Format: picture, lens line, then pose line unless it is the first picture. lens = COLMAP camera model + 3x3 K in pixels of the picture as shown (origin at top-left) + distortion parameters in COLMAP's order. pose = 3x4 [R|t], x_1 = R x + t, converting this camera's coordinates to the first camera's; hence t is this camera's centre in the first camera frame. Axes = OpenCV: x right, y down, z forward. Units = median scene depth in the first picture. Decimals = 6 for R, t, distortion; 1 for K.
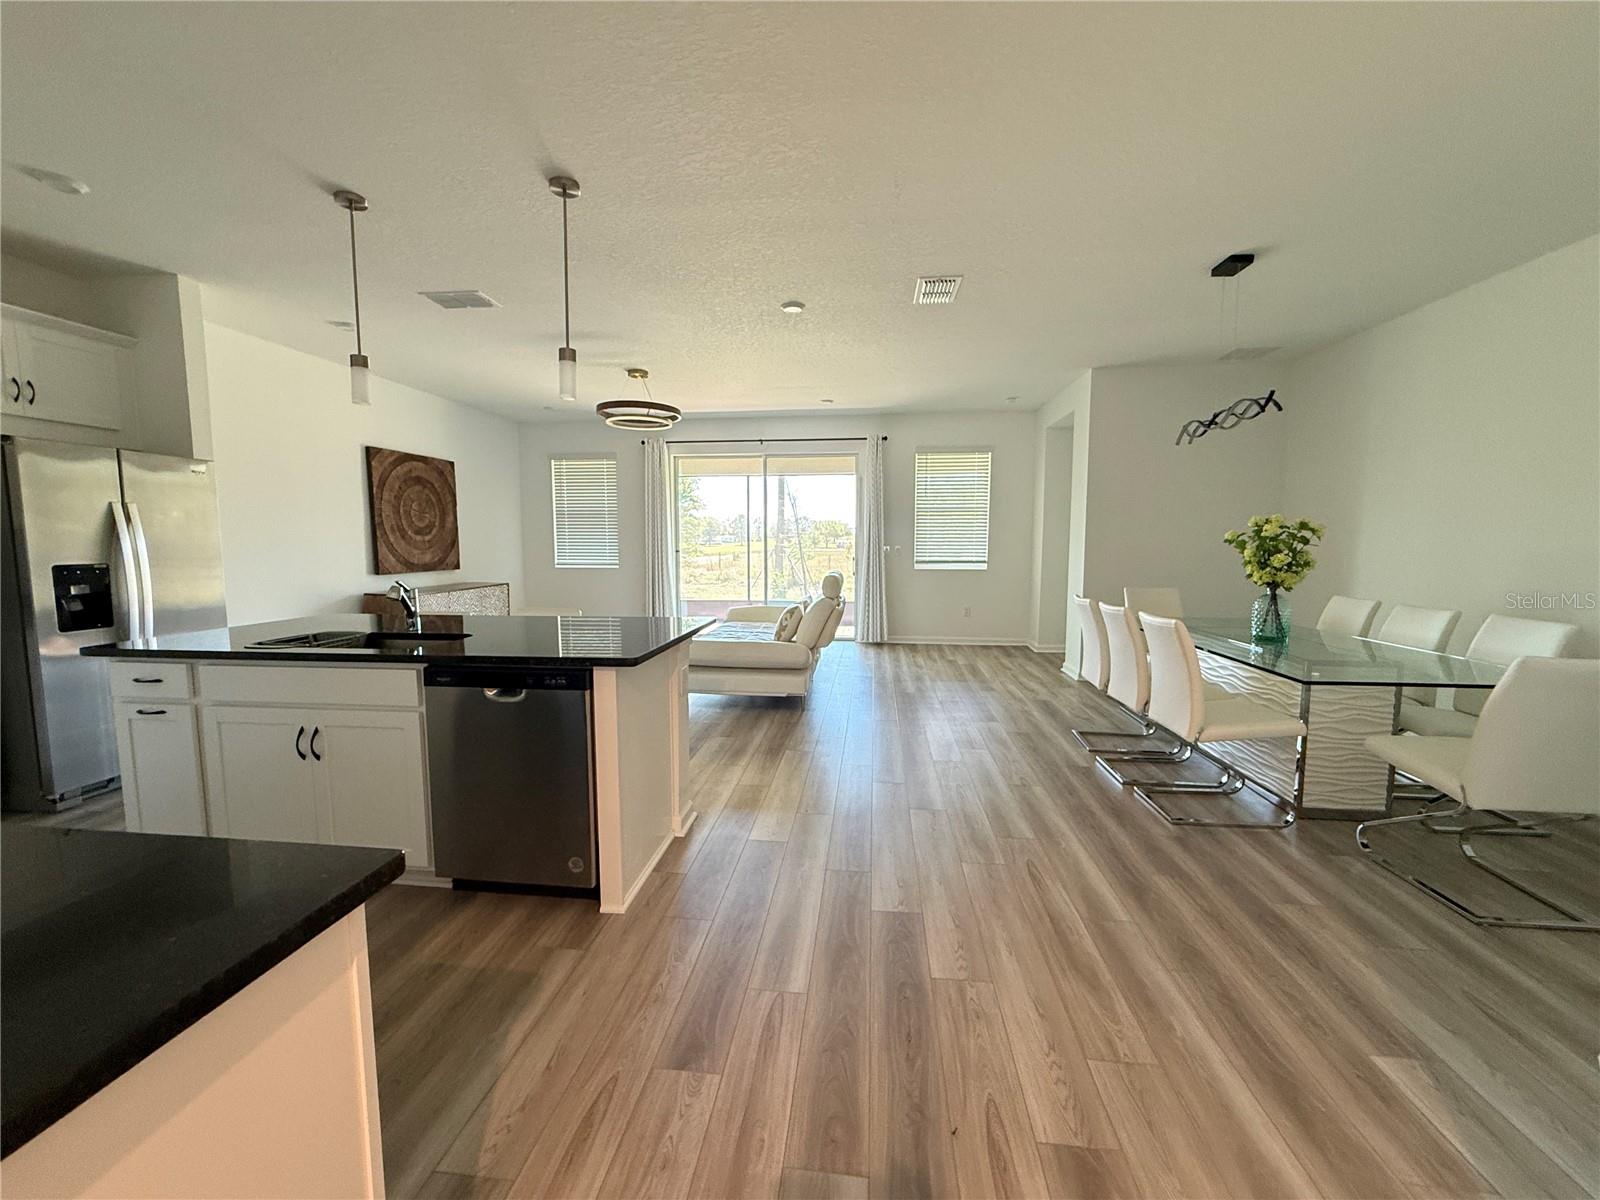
lens RADIAL K [[641.4, 0, 798.7], [0, 641.4, 600.8], [0, 0, 1]] dist [-0.000596, 0.000065]
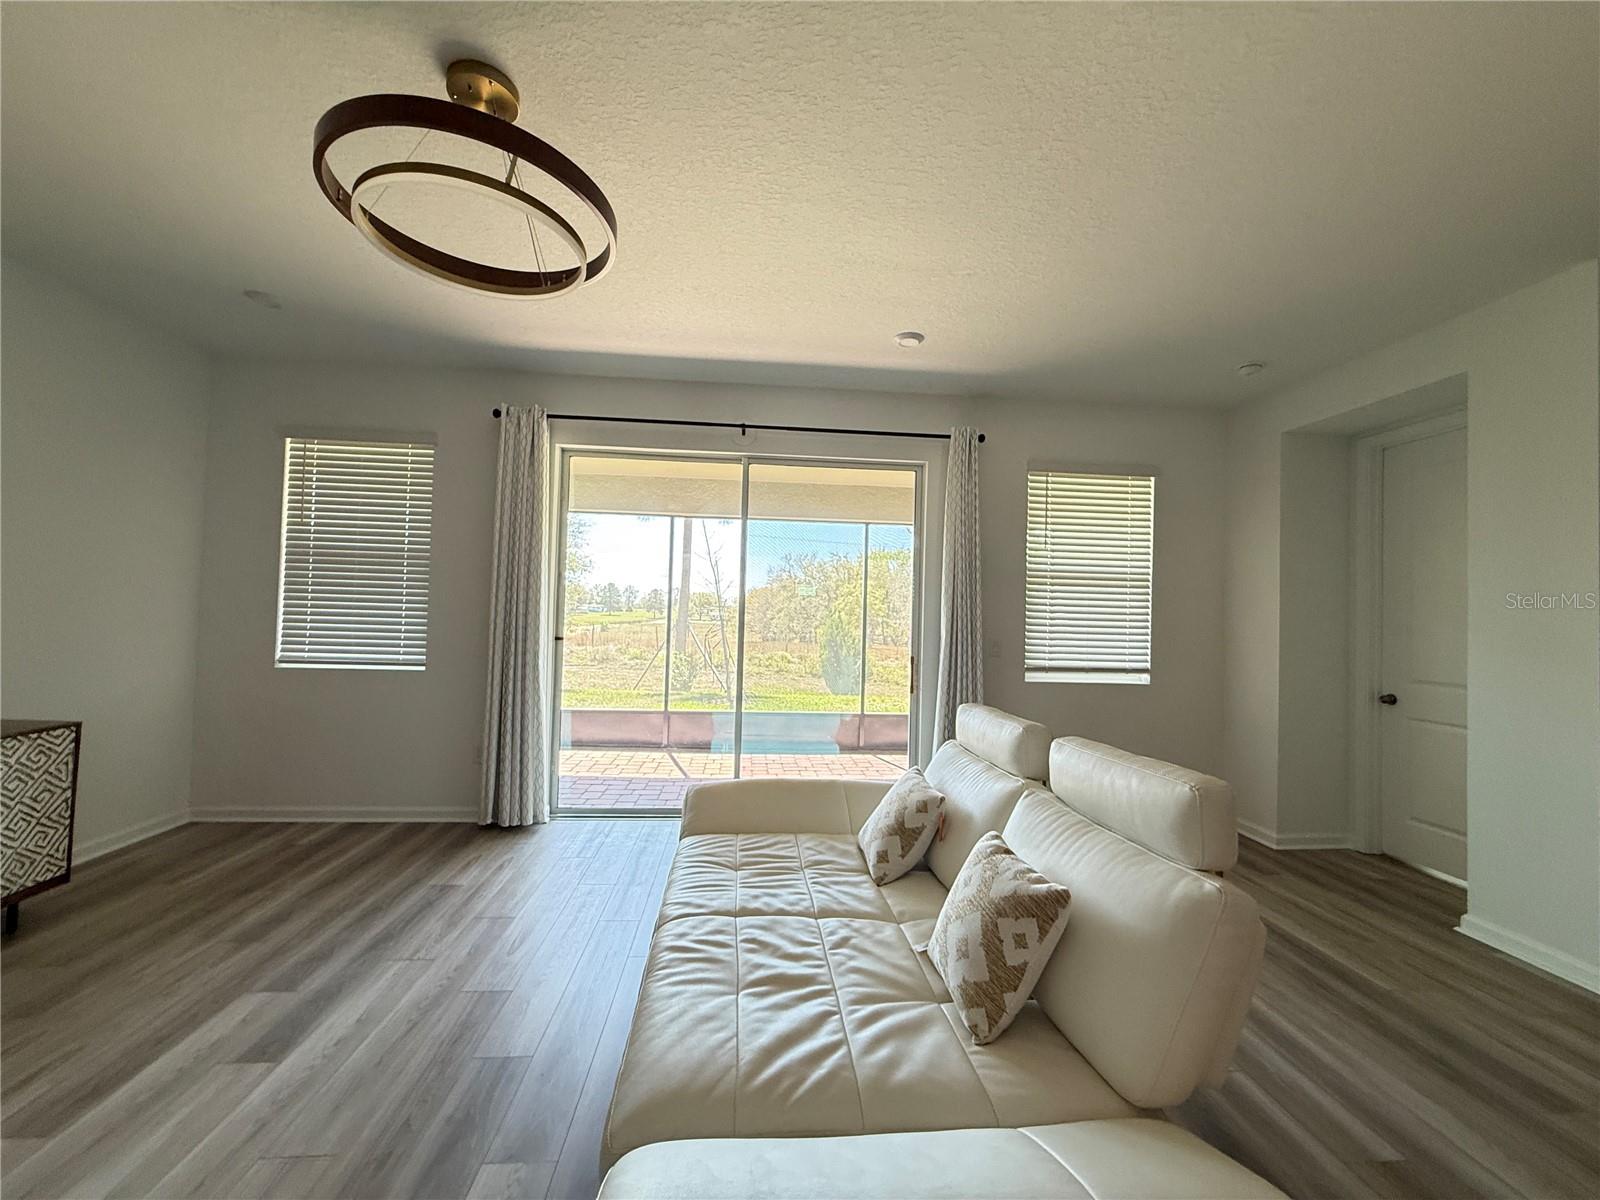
lens RADIAL K [[641.4, 0, 798.7], [0, 641.4, 600.8], [0, 0, 1]] dist [-0.000596, 0.000065]
pose [[0.979841, 0.031294, 0.197314, -0.137546], [-0.008810, 0.993463, -0.113817, -0.066123], [-0.199586, 0.109785, 0.973711, 0.619654]]
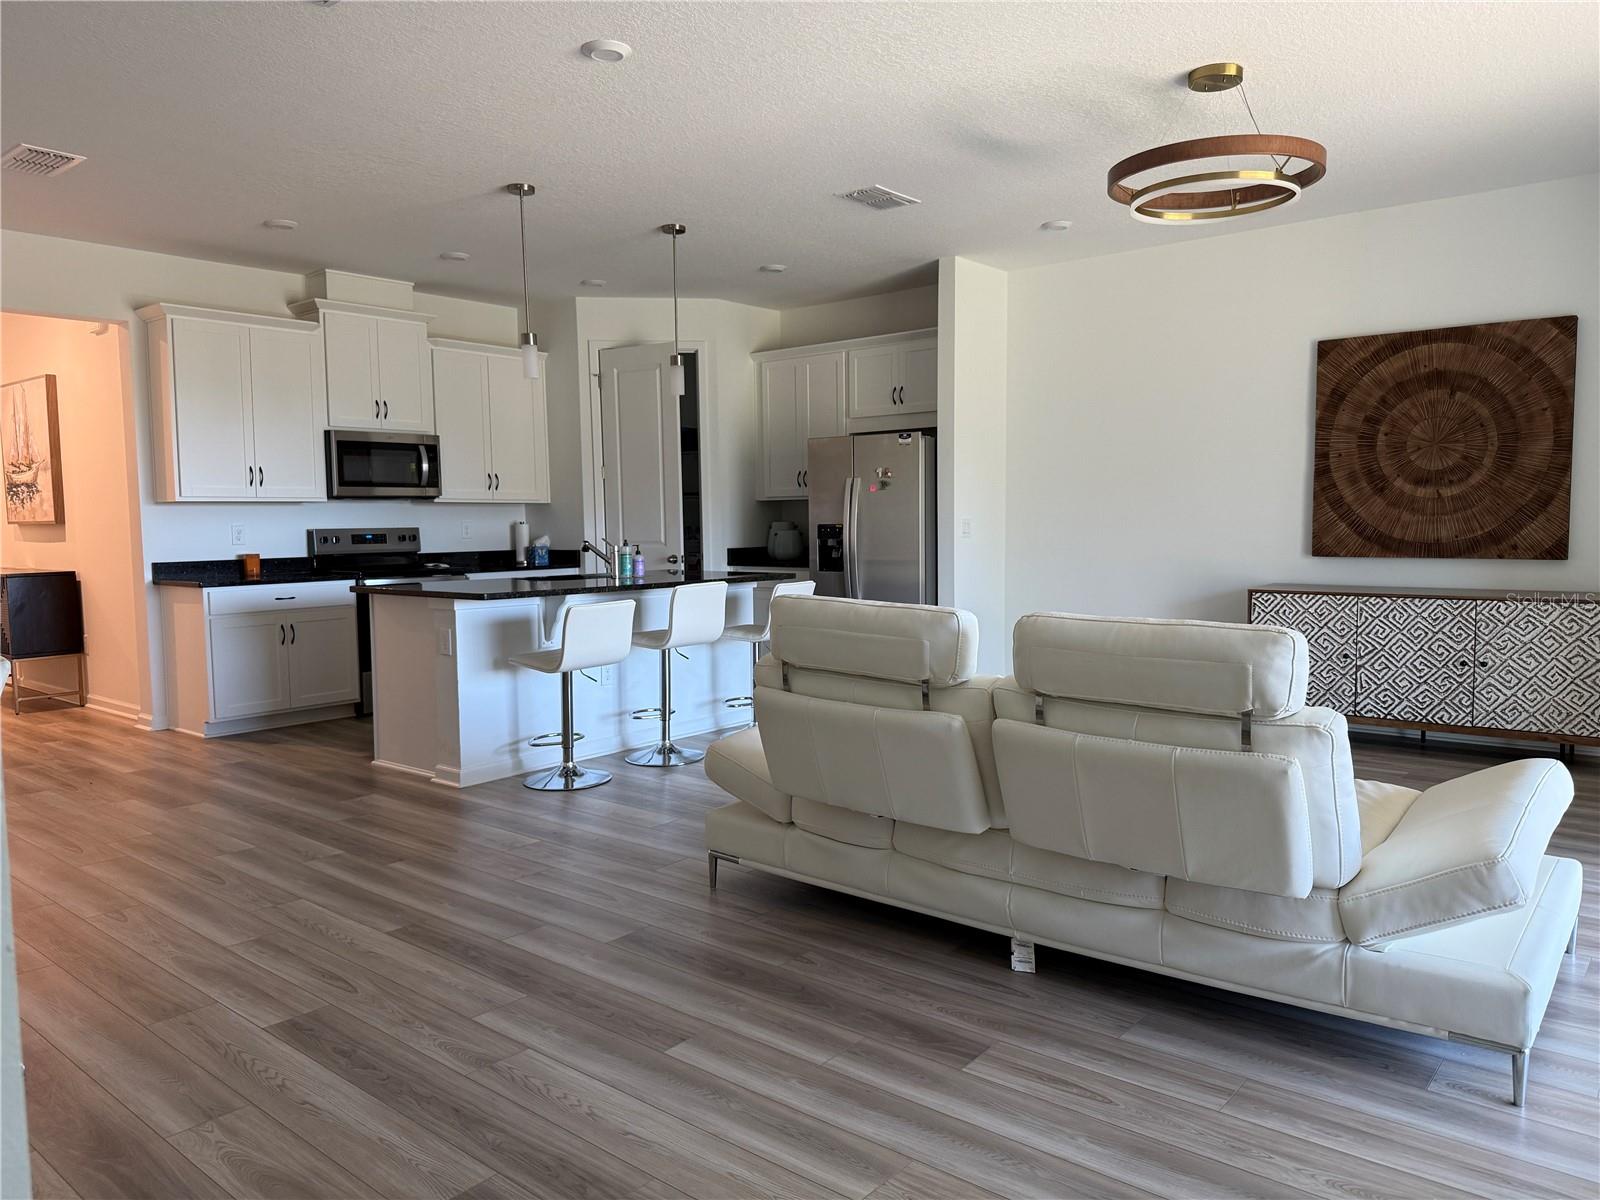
lens RADIAL K [[1117.0, 0, 797.1], [0, 1117.0, 602.0], [0, 0, 1]] dist [0.084302, -0.104823]
pose [[-0.547668, 0.071316, -0.833651, 0.451675], [-0.067428, 0.989358, 0.128933, -0.093740], [0.833975, 0.126824, -0.537031, 1.076796]]
